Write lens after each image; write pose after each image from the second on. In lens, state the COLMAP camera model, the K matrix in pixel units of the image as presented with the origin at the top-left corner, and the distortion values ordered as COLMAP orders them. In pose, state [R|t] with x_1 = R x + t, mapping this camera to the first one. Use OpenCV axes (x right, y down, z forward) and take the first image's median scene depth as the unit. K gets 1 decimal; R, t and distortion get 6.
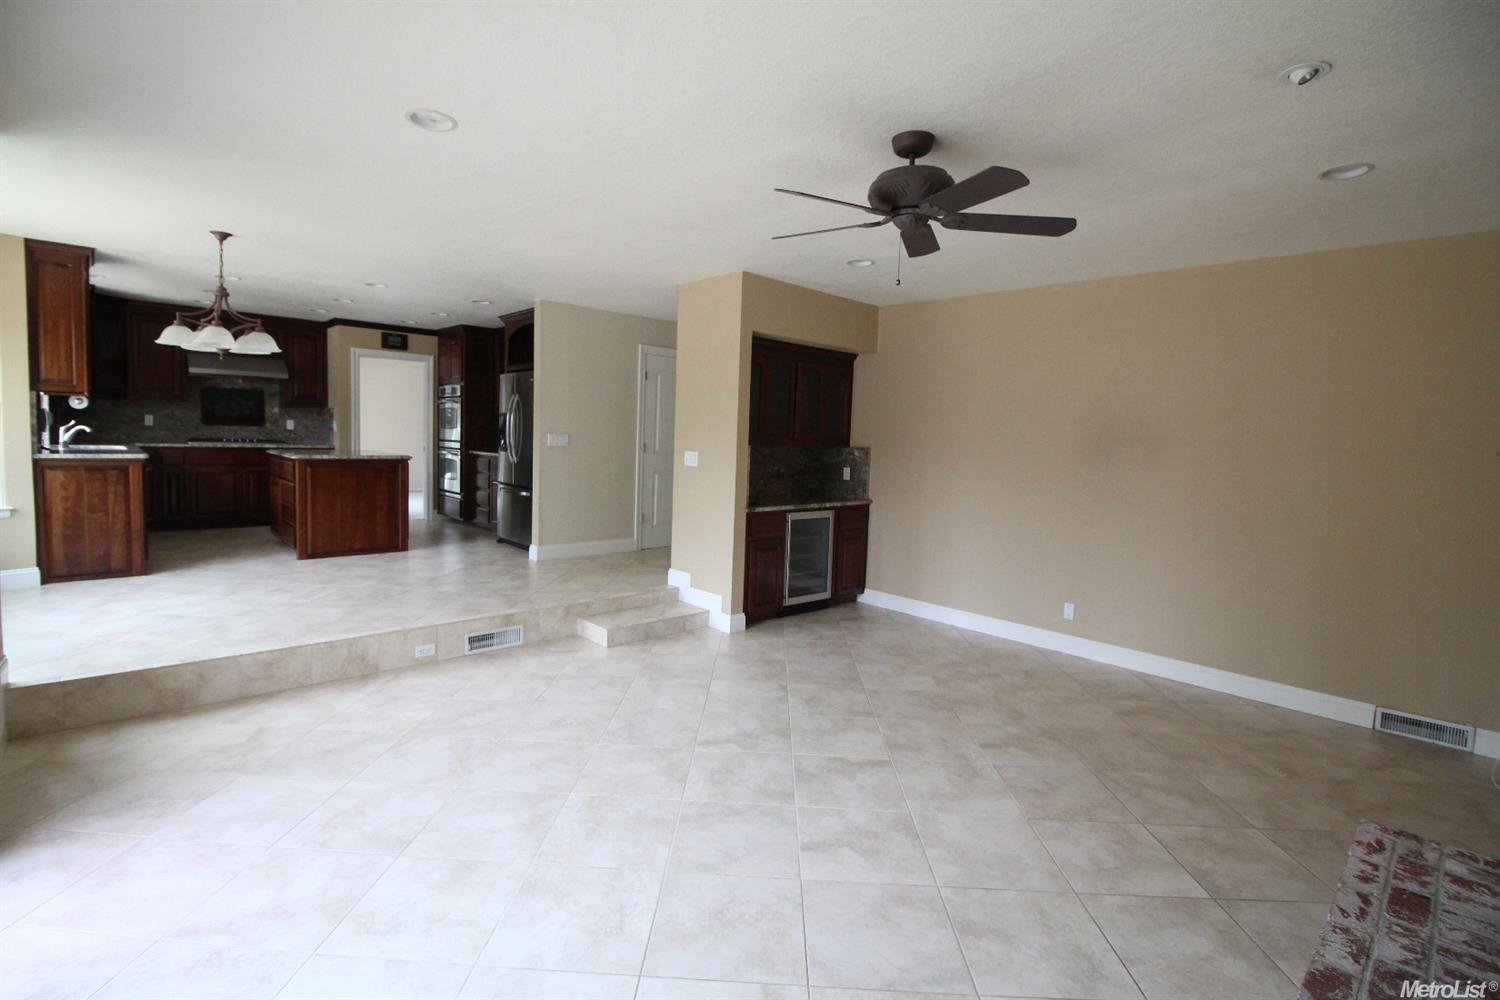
lens RADIAL K [[695.1, 0, 752.6], [0, 695.1, 489.5], [0, 0, 1]] dist [-0.009072, -0.006312]
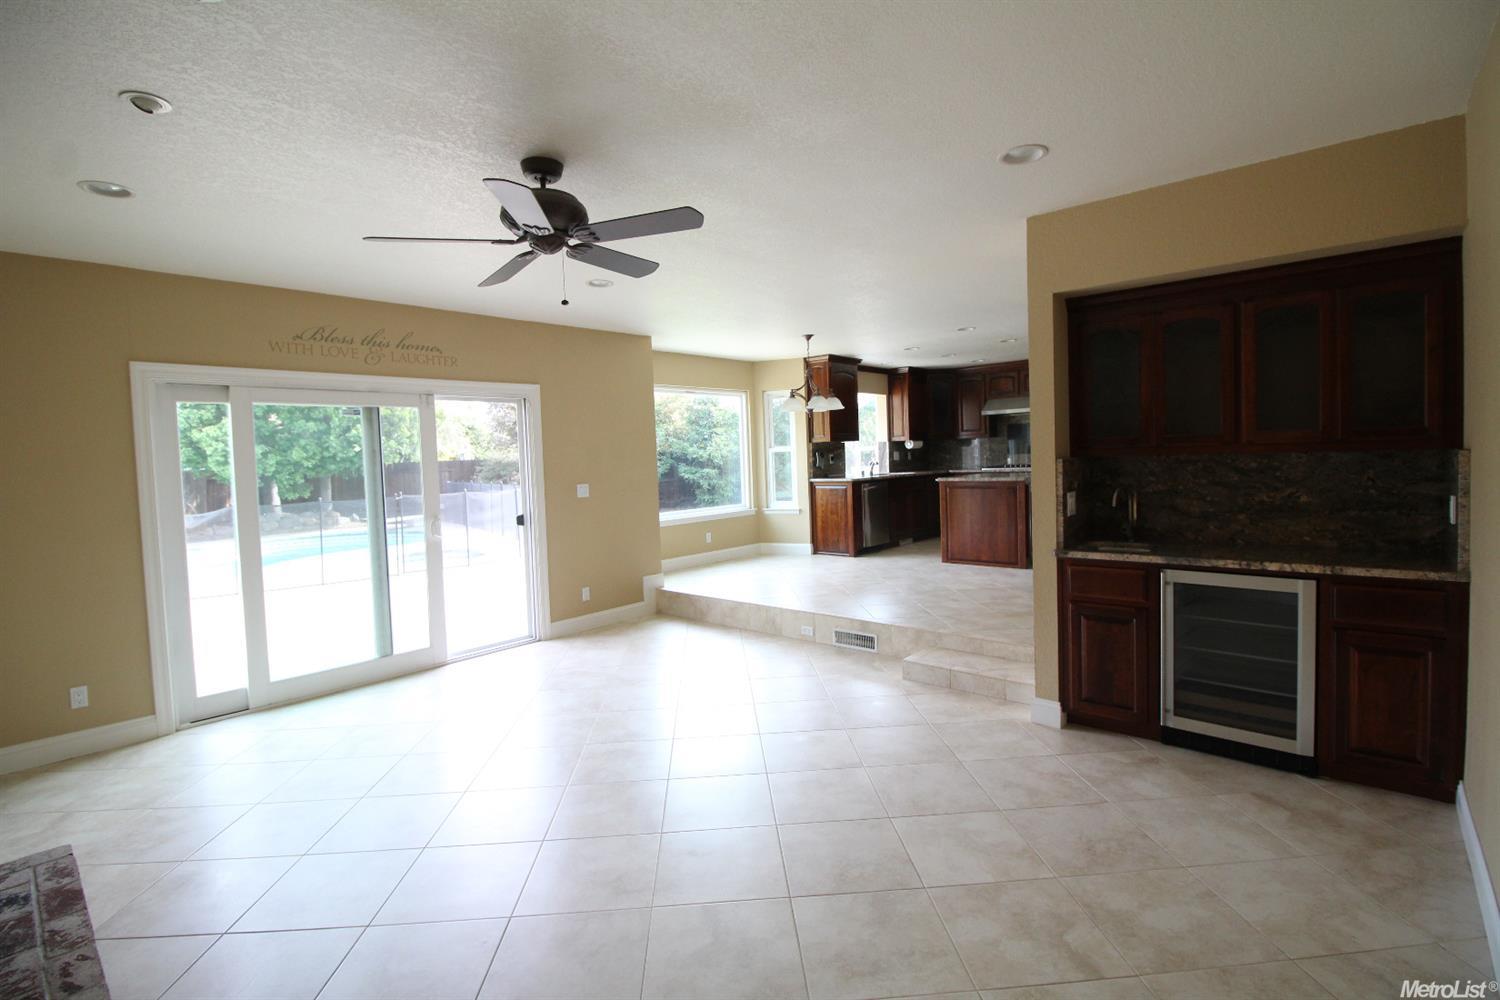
lens RADIAL K [[695.1, 0, 741.4], [0, 695.1, 491.3], [0, 0, 1]] dist [-0.009072, -0.006312]
pose [[0.078878, 0.010435, -0.996830, 0.679980], [-0.041642, 0.999107, 0.007164, -0.024470], [0.996014, 0.040945, 0.079242, 0.658676]]
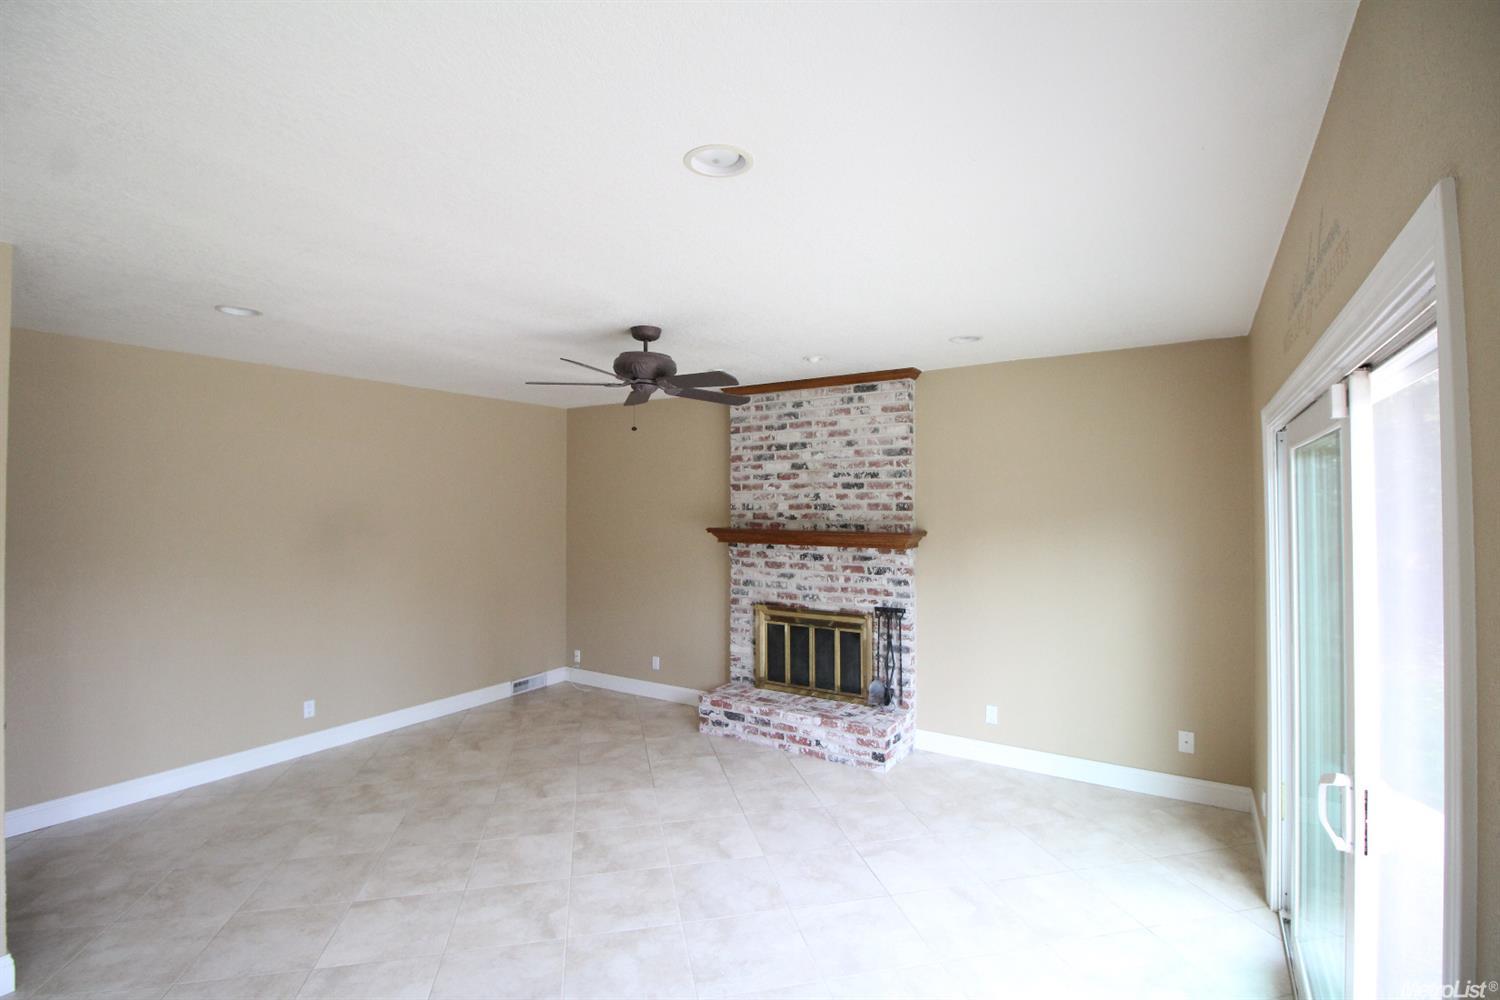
lens RADIAL K [[695.1, 0, 745.3], [0, 695.1, 493.6], [0, 0, 1]] dist [-0.009072, -0.006312]
pose [[-0.239929, -0.028182, 0.970381, -0.613835], [0.070062, 0.996469, 0.046262, -0.125273], [-0.968259, 0.079087, -0.237108, 0.616688]]
